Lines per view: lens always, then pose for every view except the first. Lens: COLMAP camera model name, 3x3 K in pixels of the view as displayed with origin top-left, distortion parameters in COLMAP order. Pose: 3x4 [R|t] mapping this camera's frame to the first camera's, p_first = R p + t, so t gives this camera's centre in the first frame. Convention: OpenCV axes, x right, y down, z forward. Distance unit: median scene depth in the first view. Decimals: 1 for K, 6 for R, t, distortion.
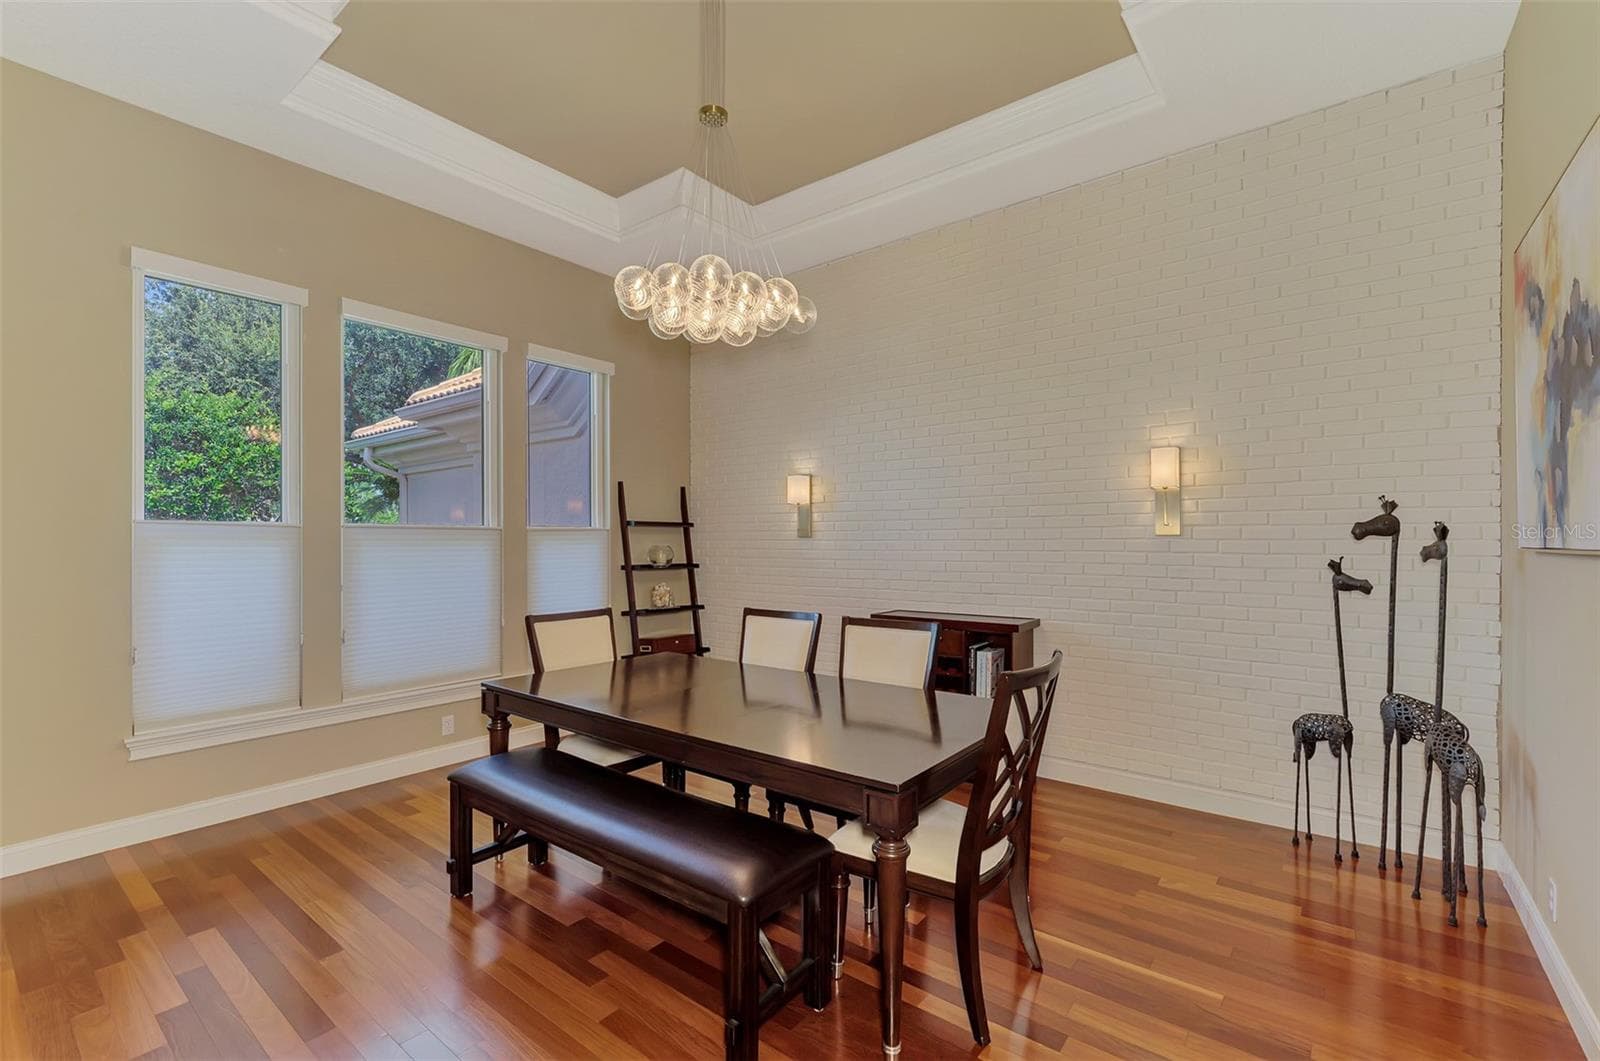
lens RADIAL K [[685.5, 0, 777.2], [0, 685.5, 546.0], [0, 0, 1]] dist [0.012284, -0.000069]
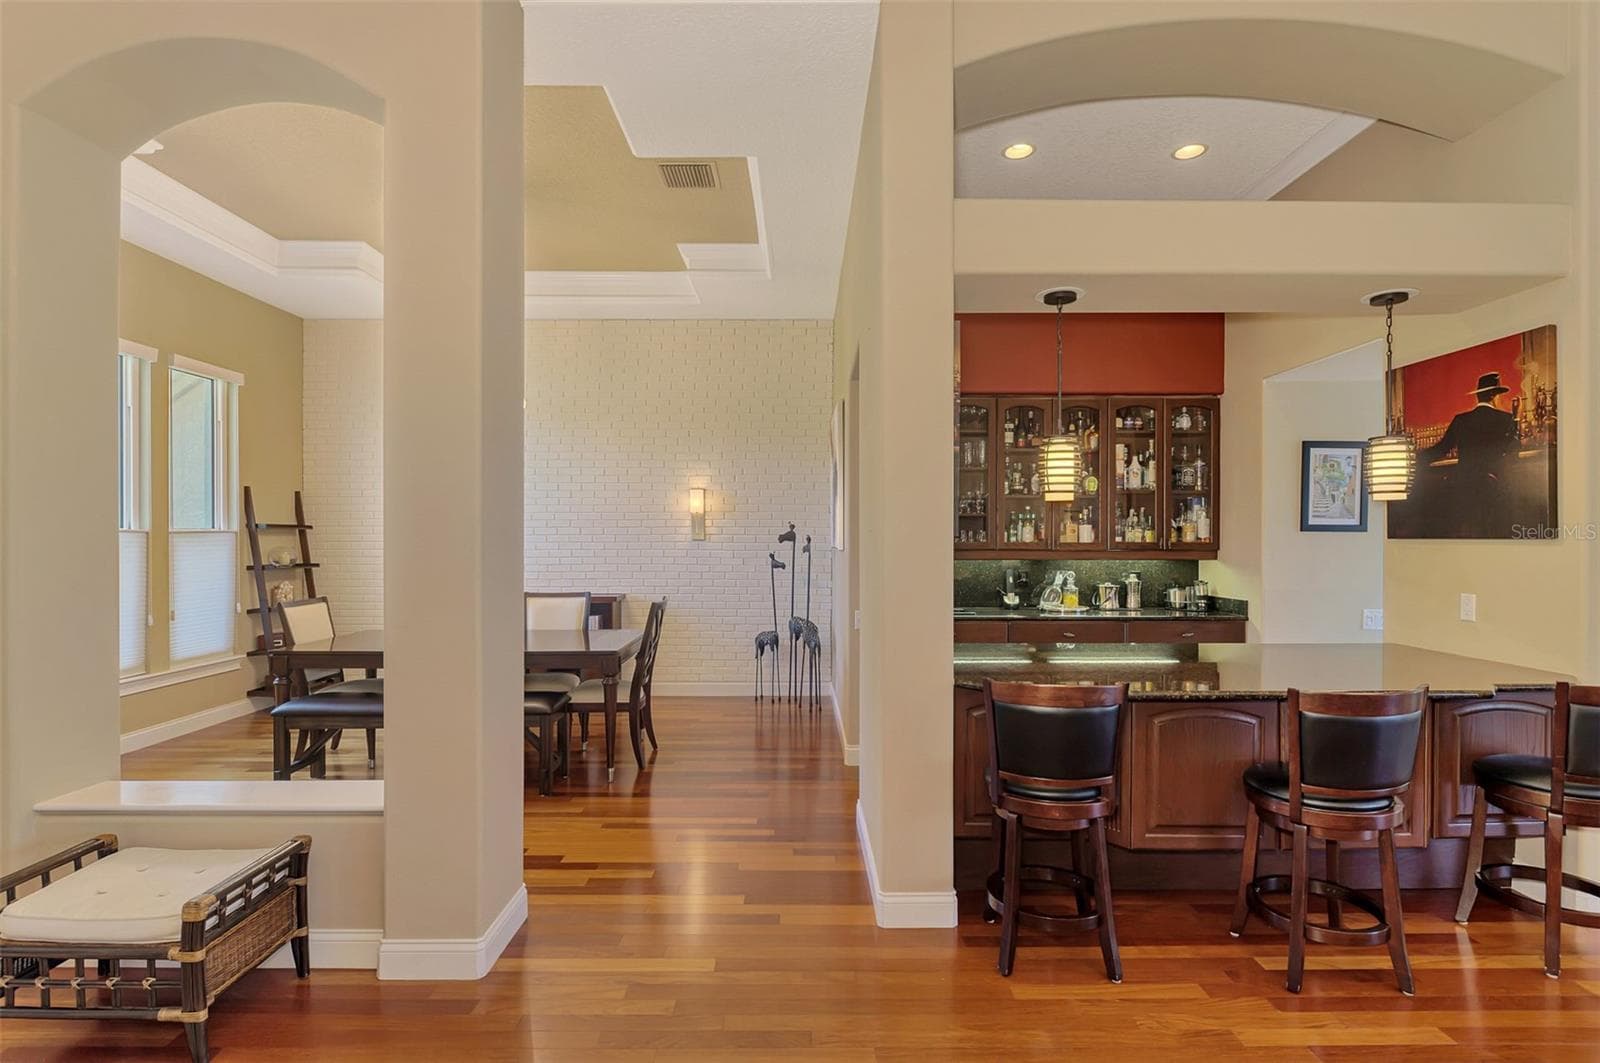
lens RADIAL K [[685.5, 0, 777.2], [0, 685.5, 547.0], [0, 0, 1]] dist [0.012284, -0.000069]
pose [[0.772299, -0.002663, 0.635254, -0.426804], [0.002637, 0.999996, 0.000986, 0.000962], [-0.635254, 0.000914, 0.772302, -0.523565]]
